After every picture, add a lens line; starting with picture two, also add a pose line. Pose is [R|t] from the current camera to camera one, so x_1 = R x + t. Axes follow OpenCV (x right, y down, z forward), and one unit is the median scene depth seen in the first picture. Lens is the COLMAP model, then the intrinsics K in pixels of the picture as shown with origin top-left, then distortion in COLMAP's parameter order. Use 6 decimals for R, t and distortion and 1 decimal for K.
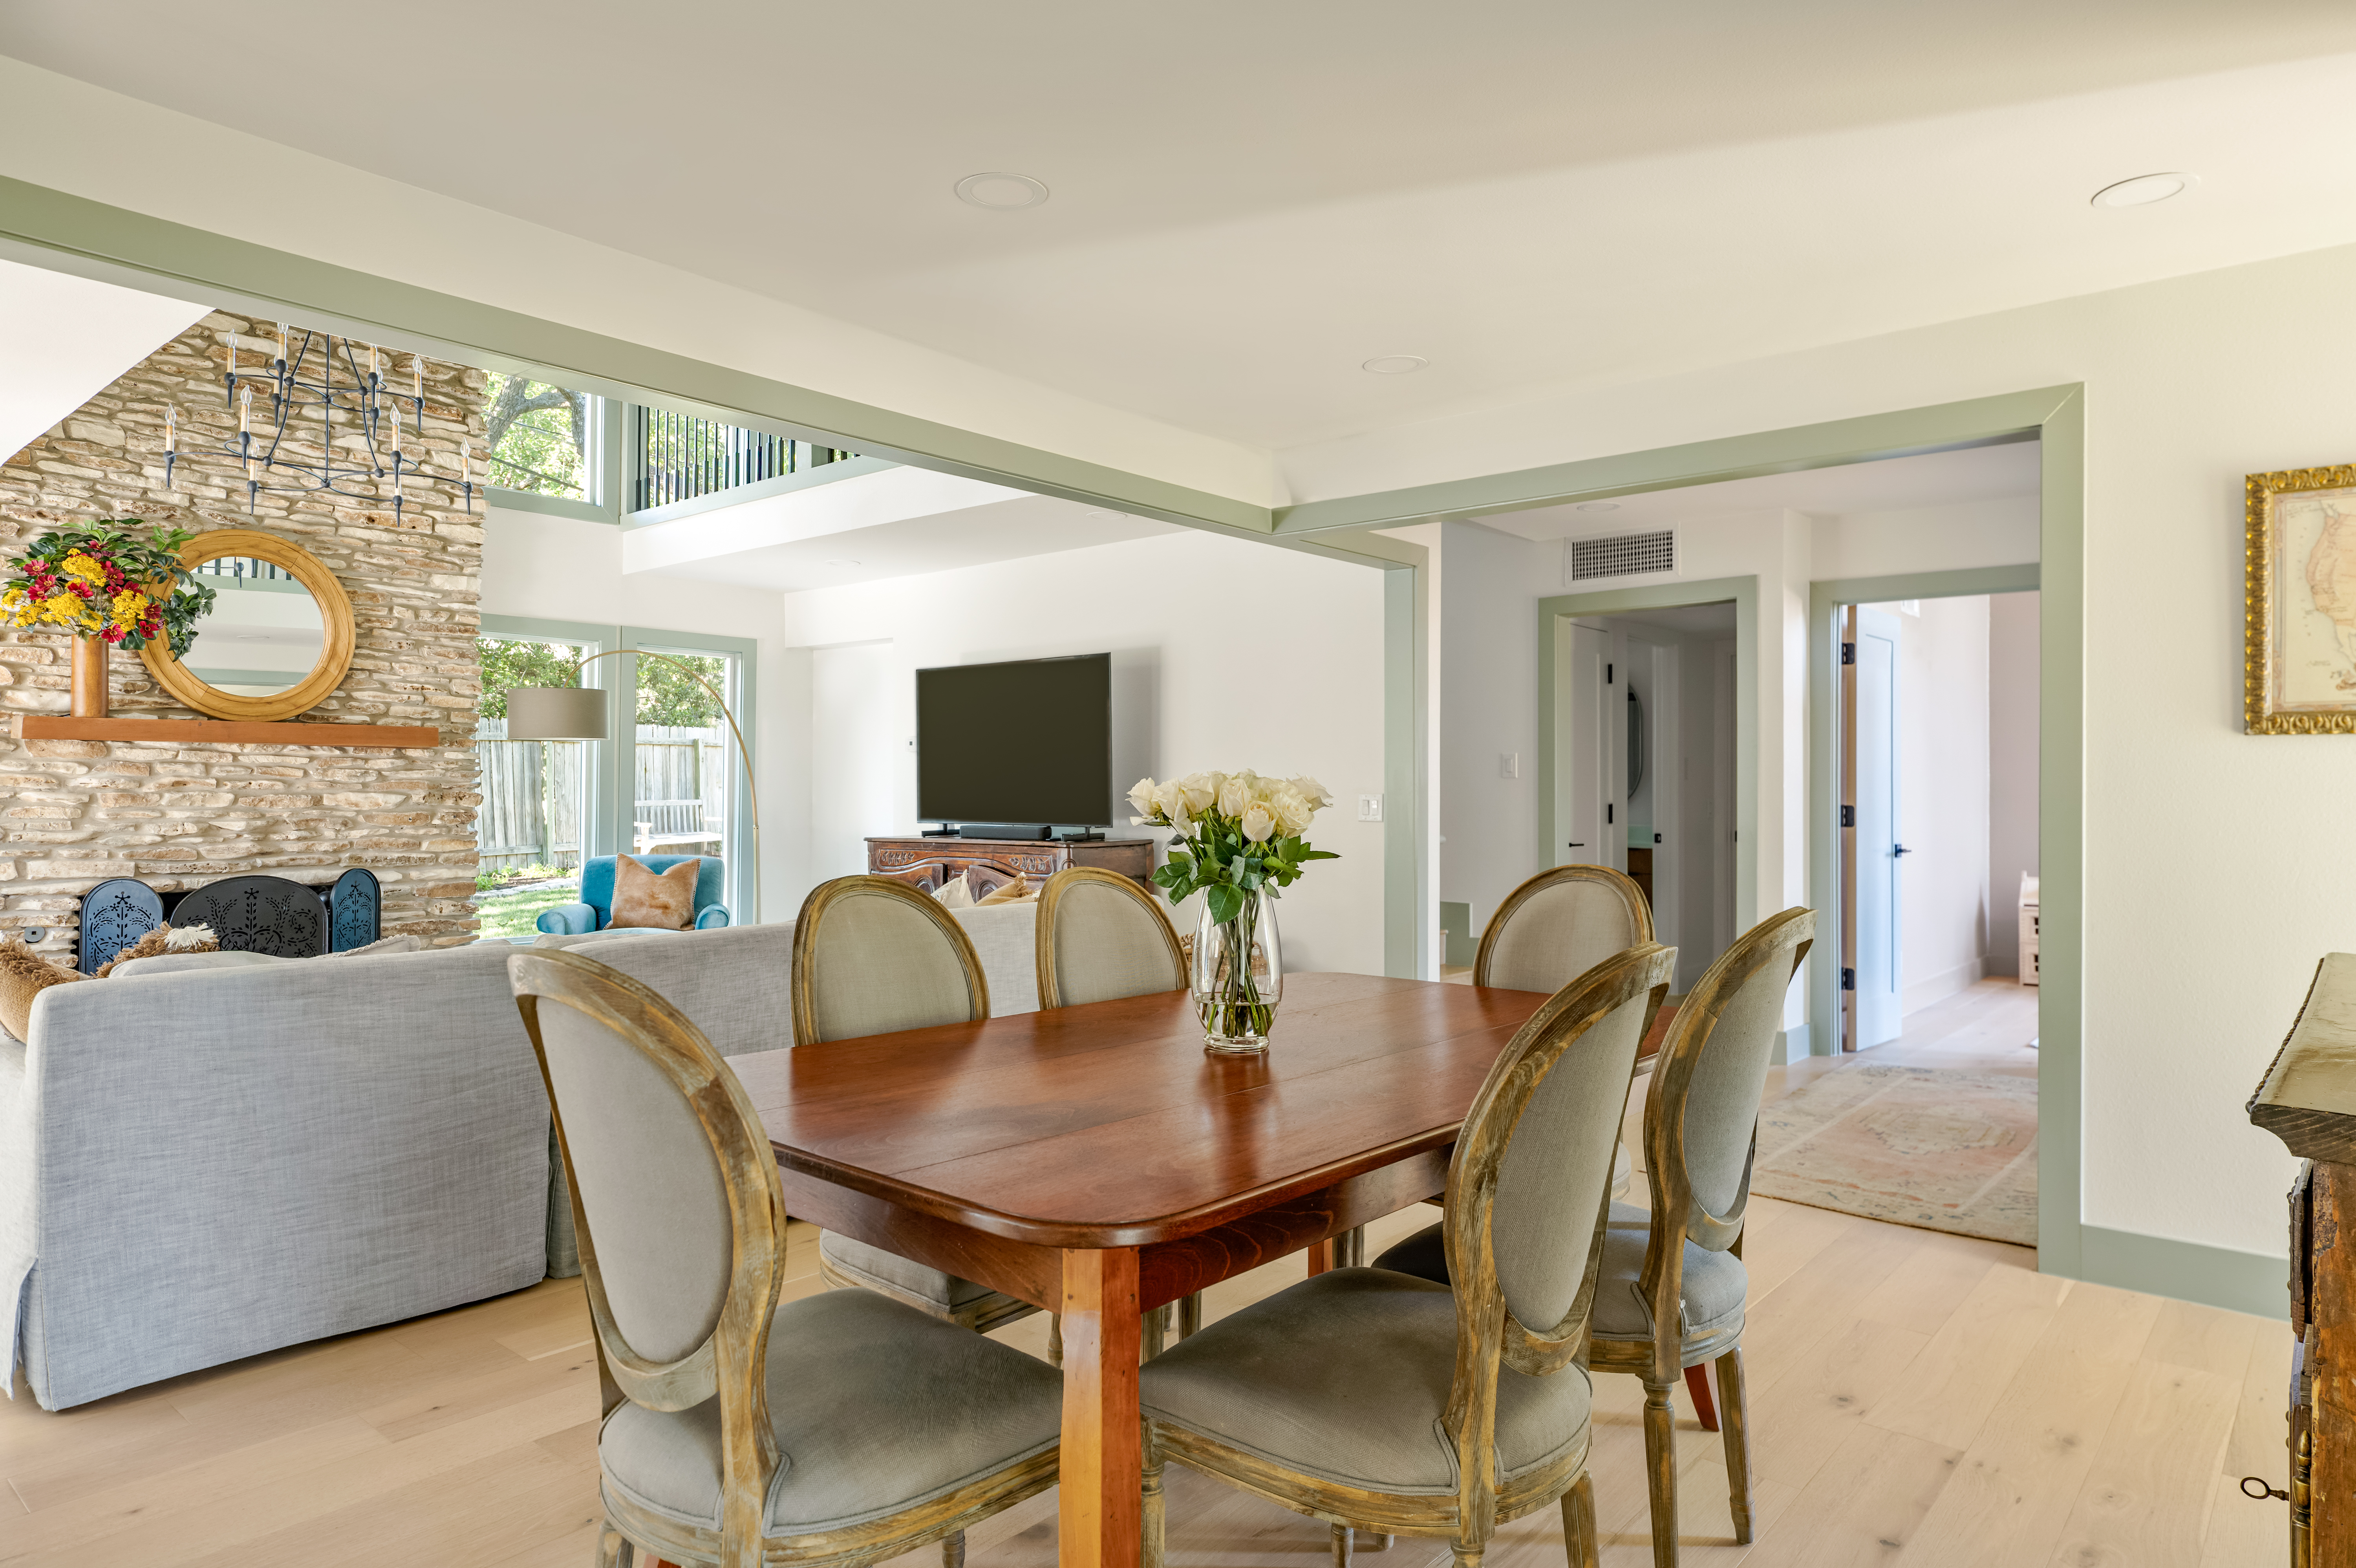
lens RADIAL K [[1409.0, 0, 1178.0], [0, 1409.0, 784.0], [0, 0, 1]] dist [0.015905, -0.001135]
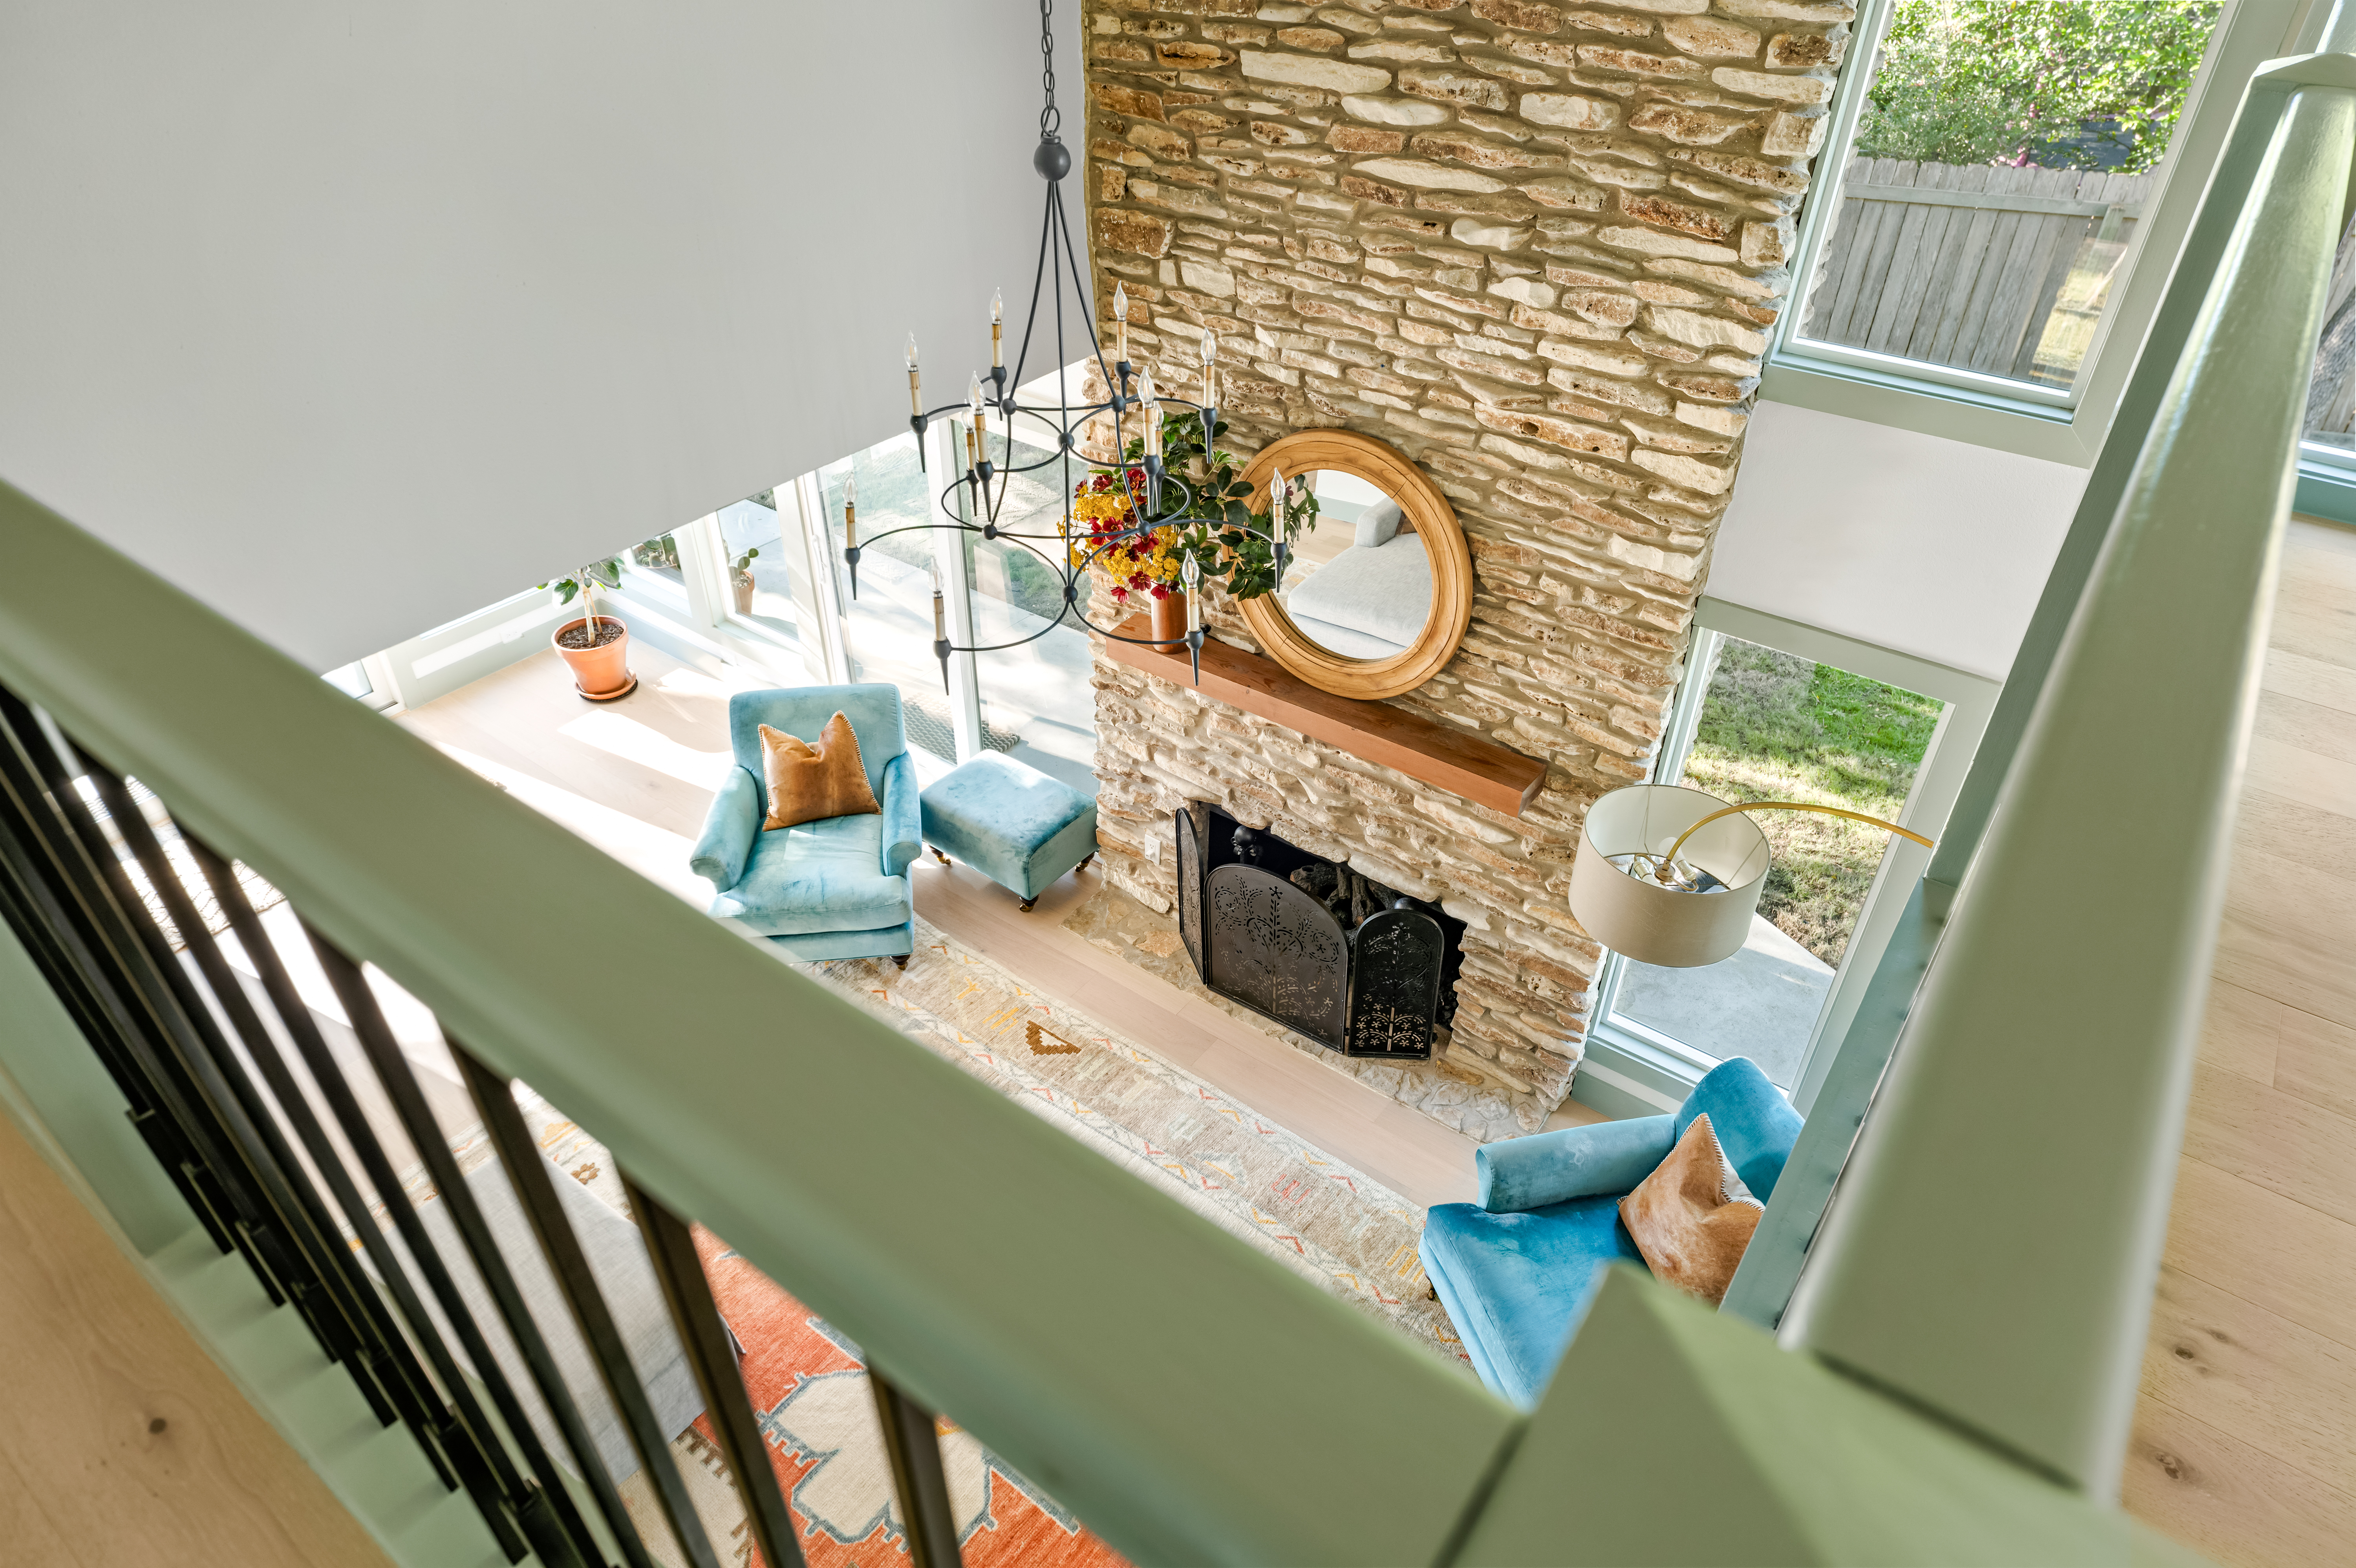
lens RADIAL K [[1409.0, 0, 1178.0], [0, 1409.0, 784.0], [0, 0, 1]] dist [0.015905, -0.001135]
pose [[0.066241, 0.584356, -0.808790, -0.049390], [-0.002671, 0.810671, 0.585496, -0.404369], [0.997800, -0.036623, 0.055261, 0.840821]]
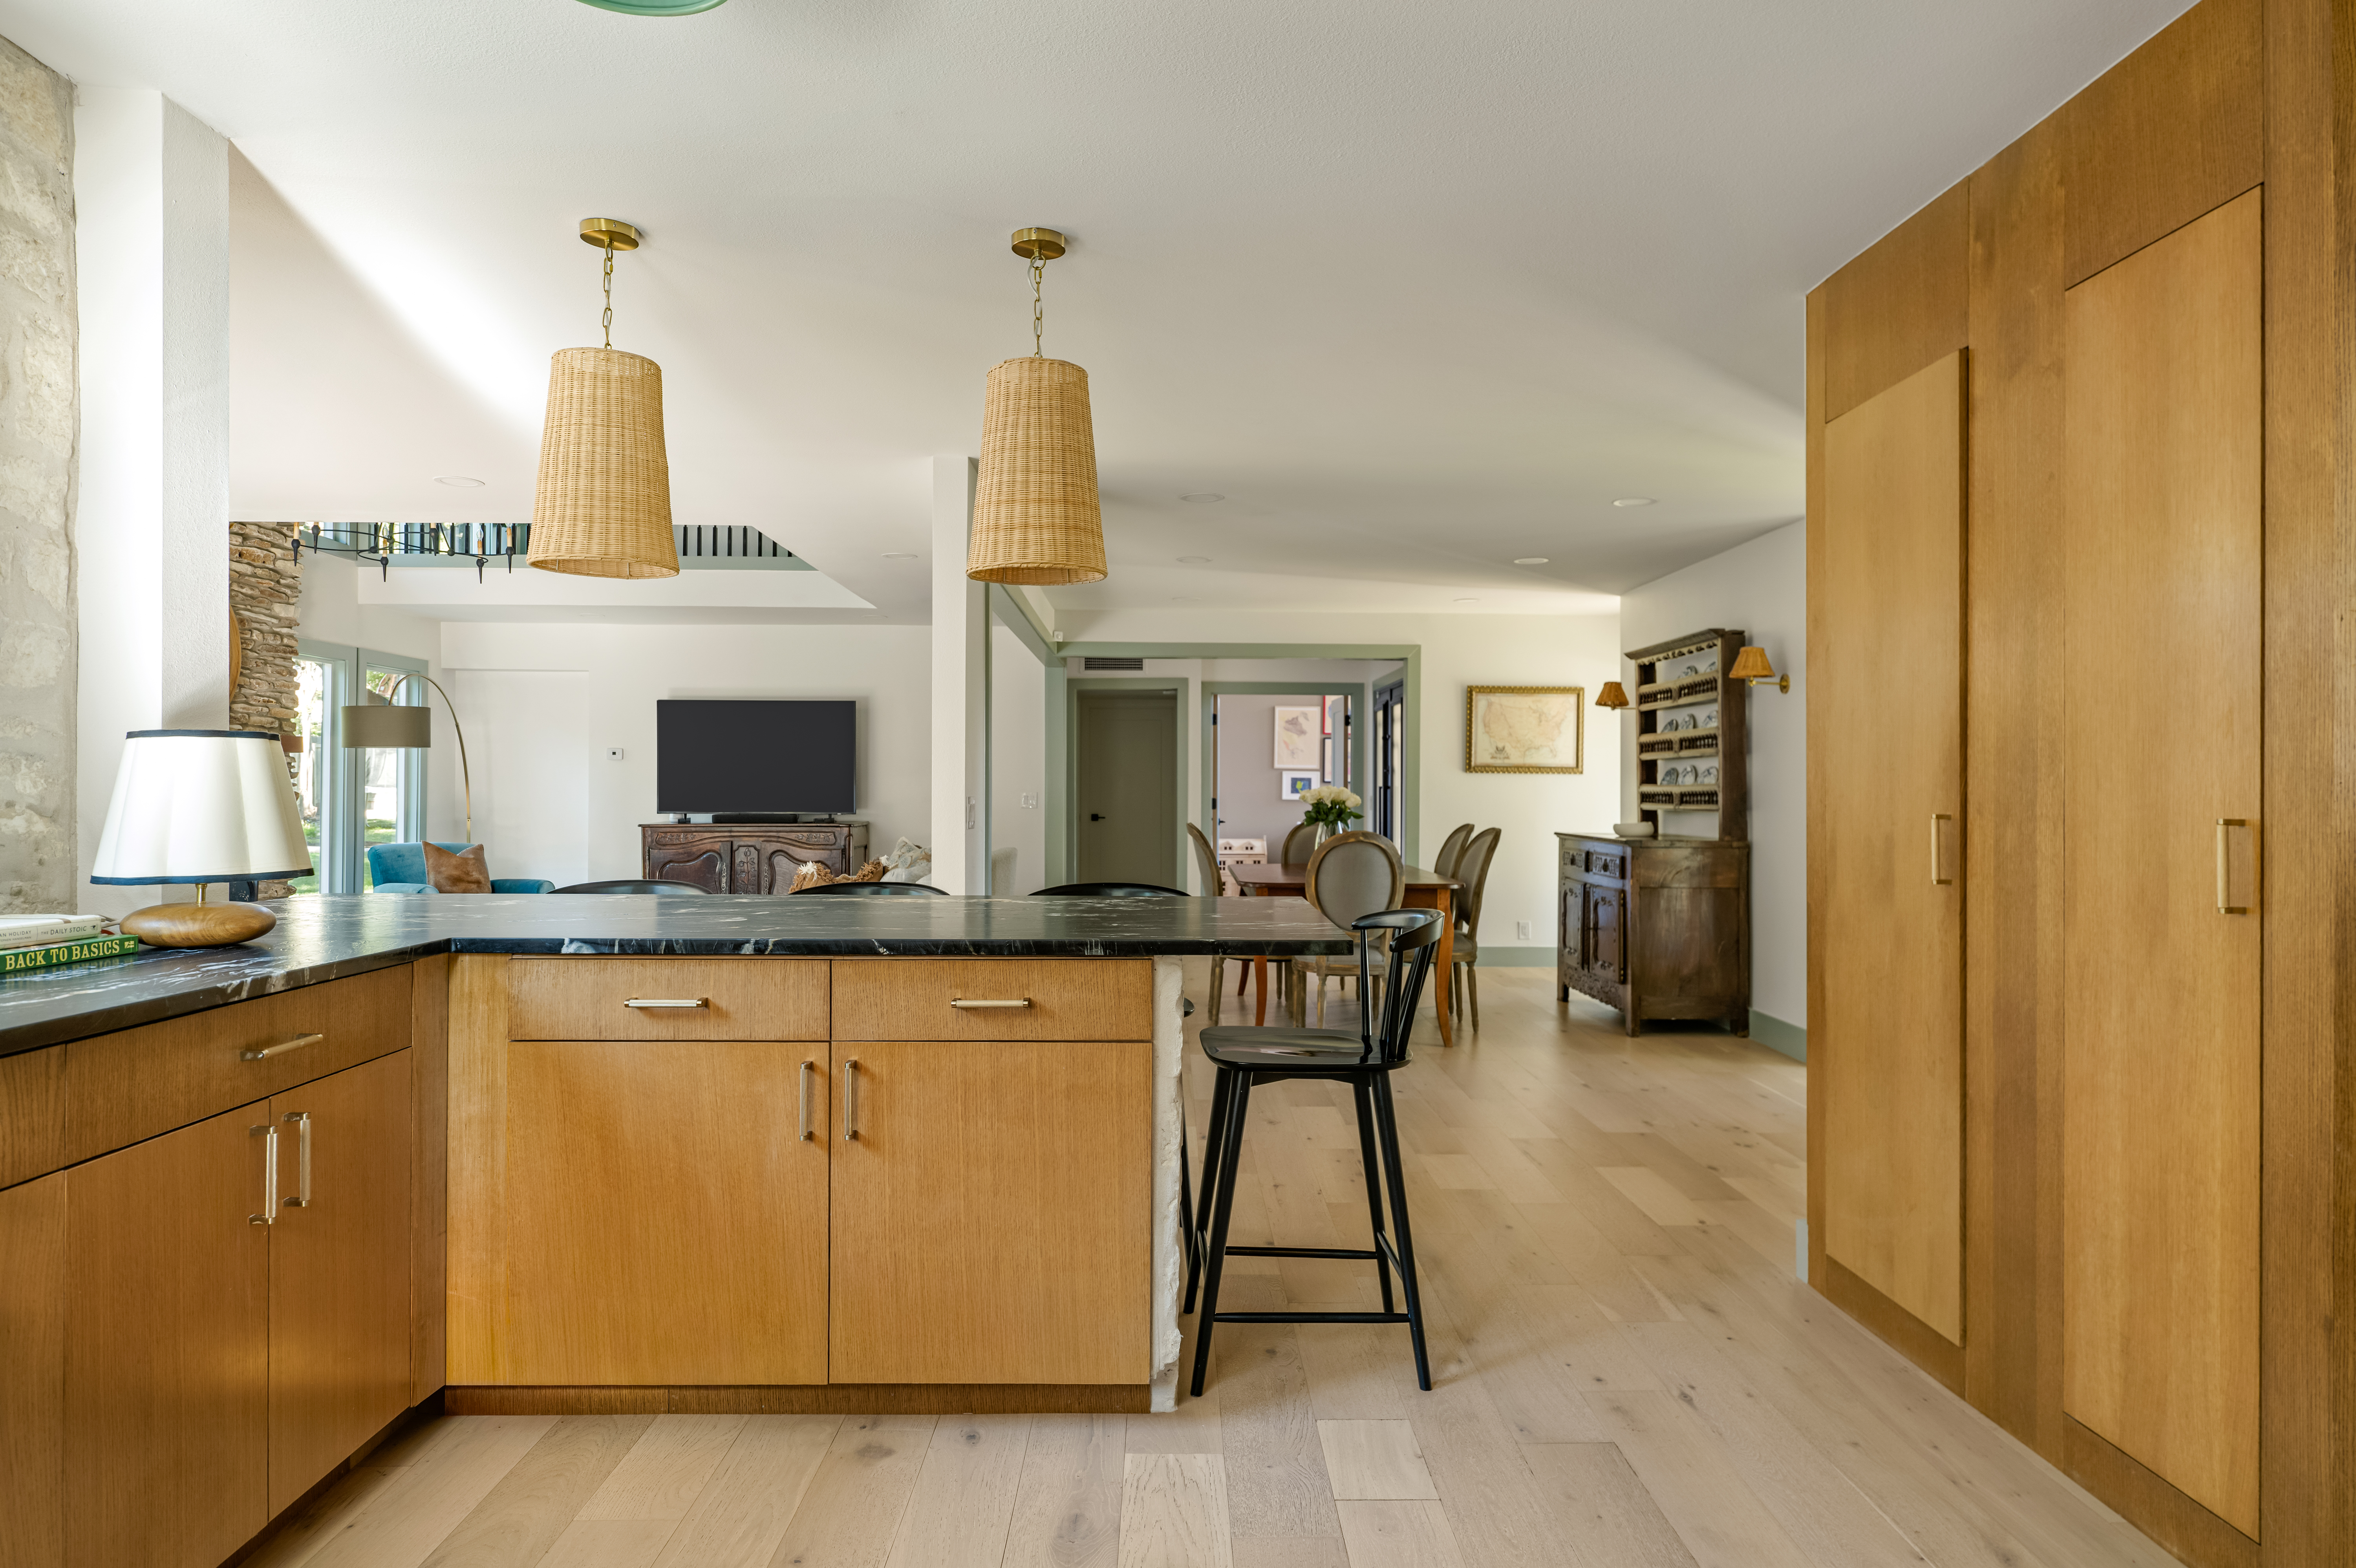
lens RADIAL K [[1409.0, 0, 1178.0], [0, 1409.0, 784.0], [0, 0, 1]] dist [0.015905, -0.001135]
pose [[0.748631, 0.006448, 0.662956, -0.777164], [-0.004303, 0.999979, -0.004867, 0.002571], [-0.662973, 0.000791, 0.748643, -0.377076]]
